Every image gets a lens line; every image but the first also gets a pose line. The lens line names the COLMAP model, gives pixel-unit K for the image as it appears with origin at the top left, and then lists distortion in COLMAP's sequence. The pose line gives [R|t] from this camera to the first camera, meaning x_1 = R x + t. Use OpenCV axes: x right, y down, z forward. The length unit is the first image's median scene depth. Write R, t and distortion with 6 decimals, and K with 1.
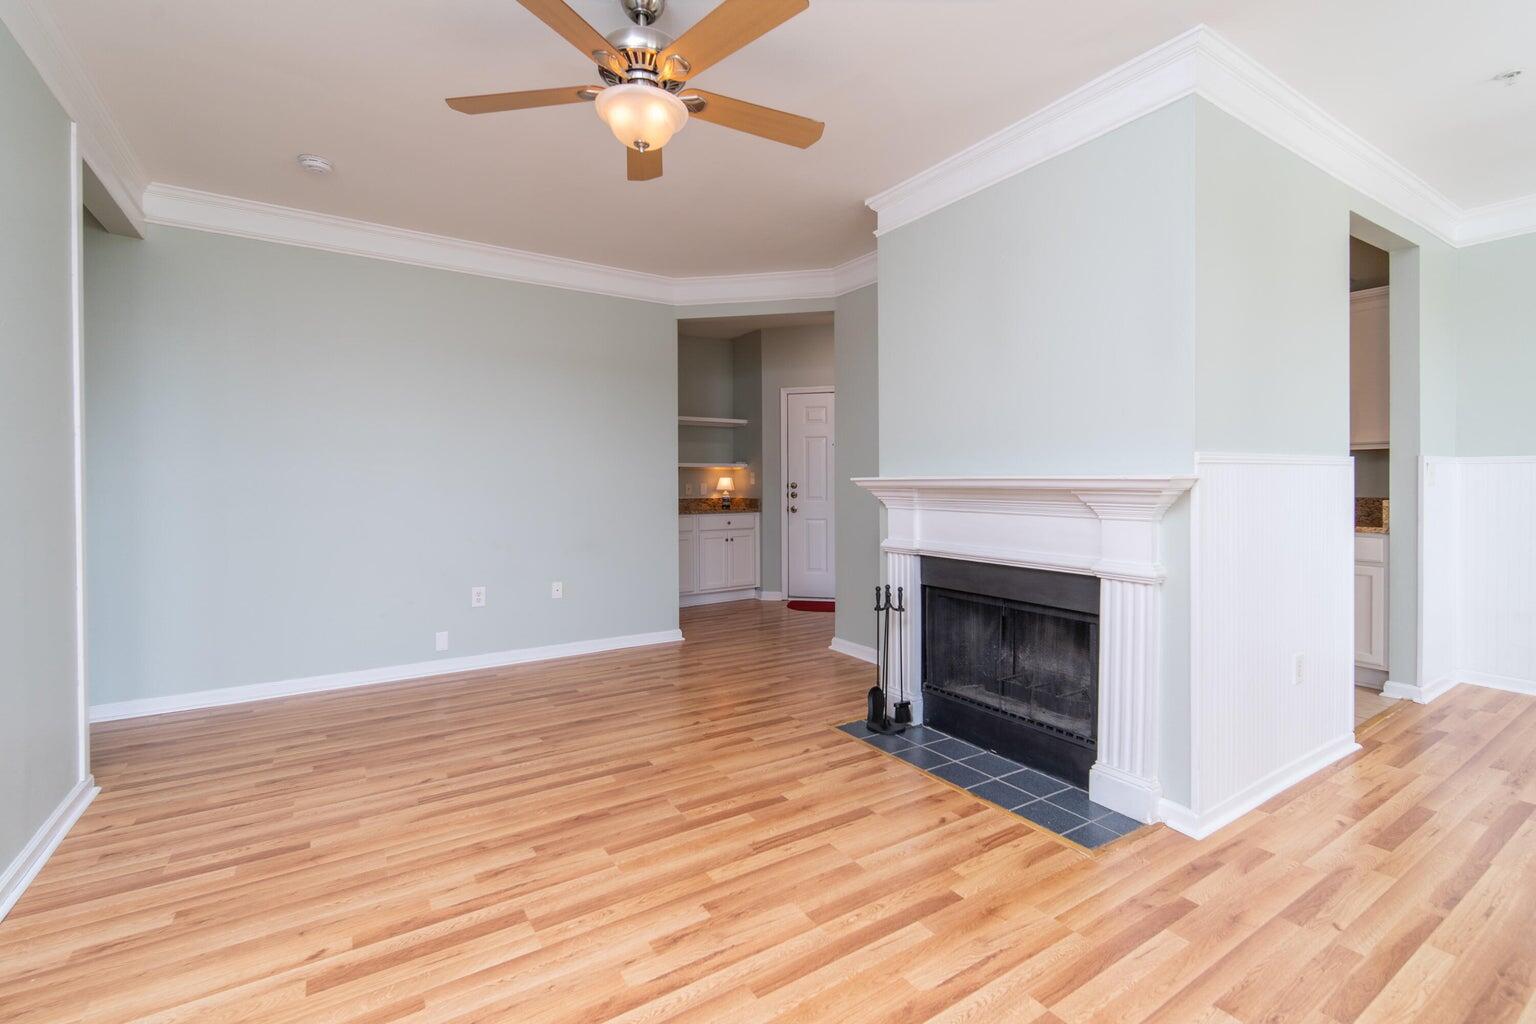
lens RADIAL K [[676.4, 0, 758.6], [0, 676.4, 509.7], [0, 0, 1]] dist [0.002816, 0.002118]
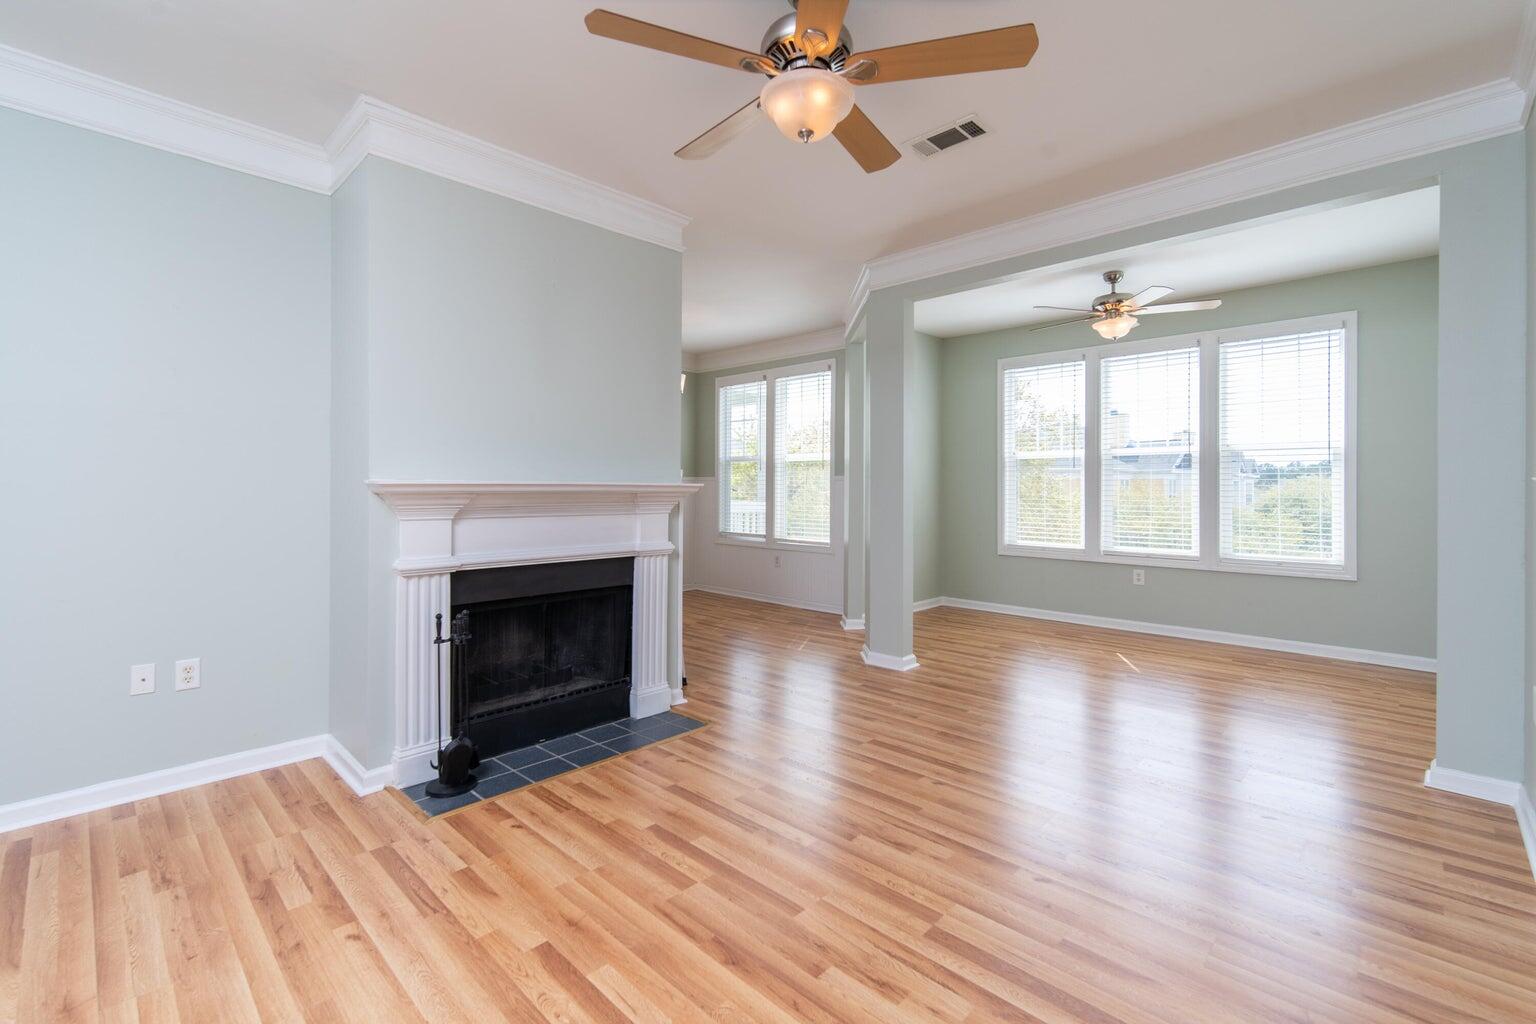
lens RADIAL K [[676.4, 0, 771.3], [0, 676.4, 493.2], [0, 0, 1]] dist [0.002816, 0.002118]
pose [[-0.239452, -0.004814, 0.970896, -0.960561], [0.039299, 0.999120, 0.014646, -0.040558], [-0.970113, 0.041662, -0.239052, 1.112493]]
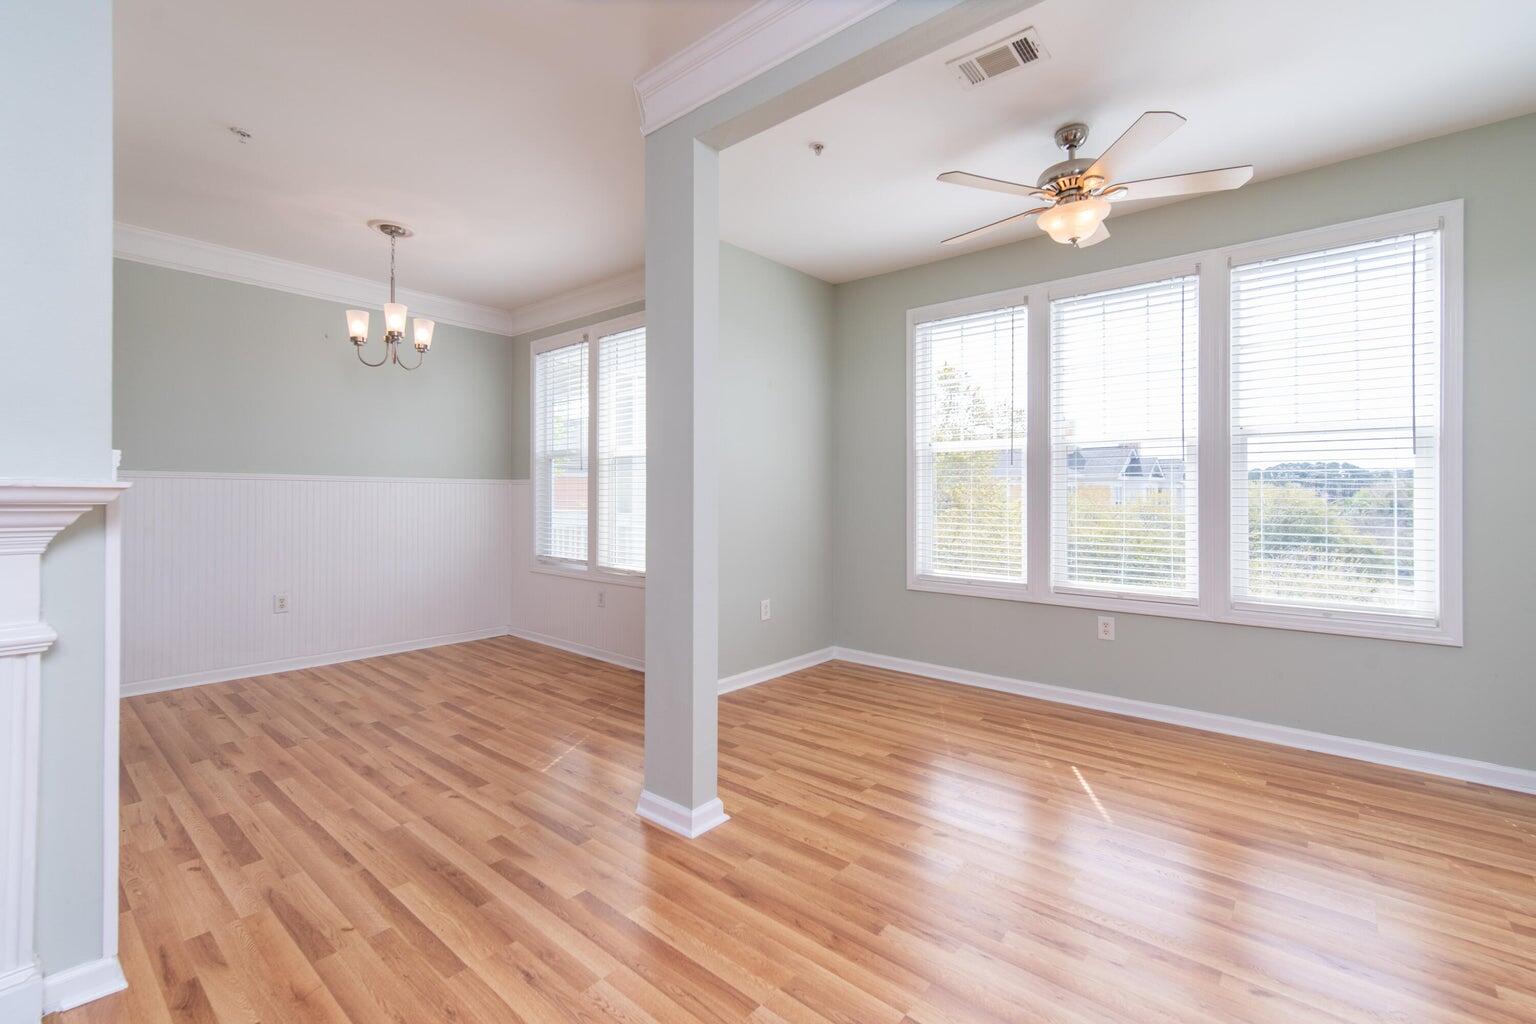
lens RADIAL K [[676.4, 0, 771.1], [0, 676.4, 503.6], [0, 0, 1]] dist [0.002816, 0.002118]
pose [[-0.302606, -0.008188, 0.953081, -0.228740], [0.039544, 0.998994, 0.021138, -0.013859], [-0.952295, 0.044085, -0.301978, 0.512106]]
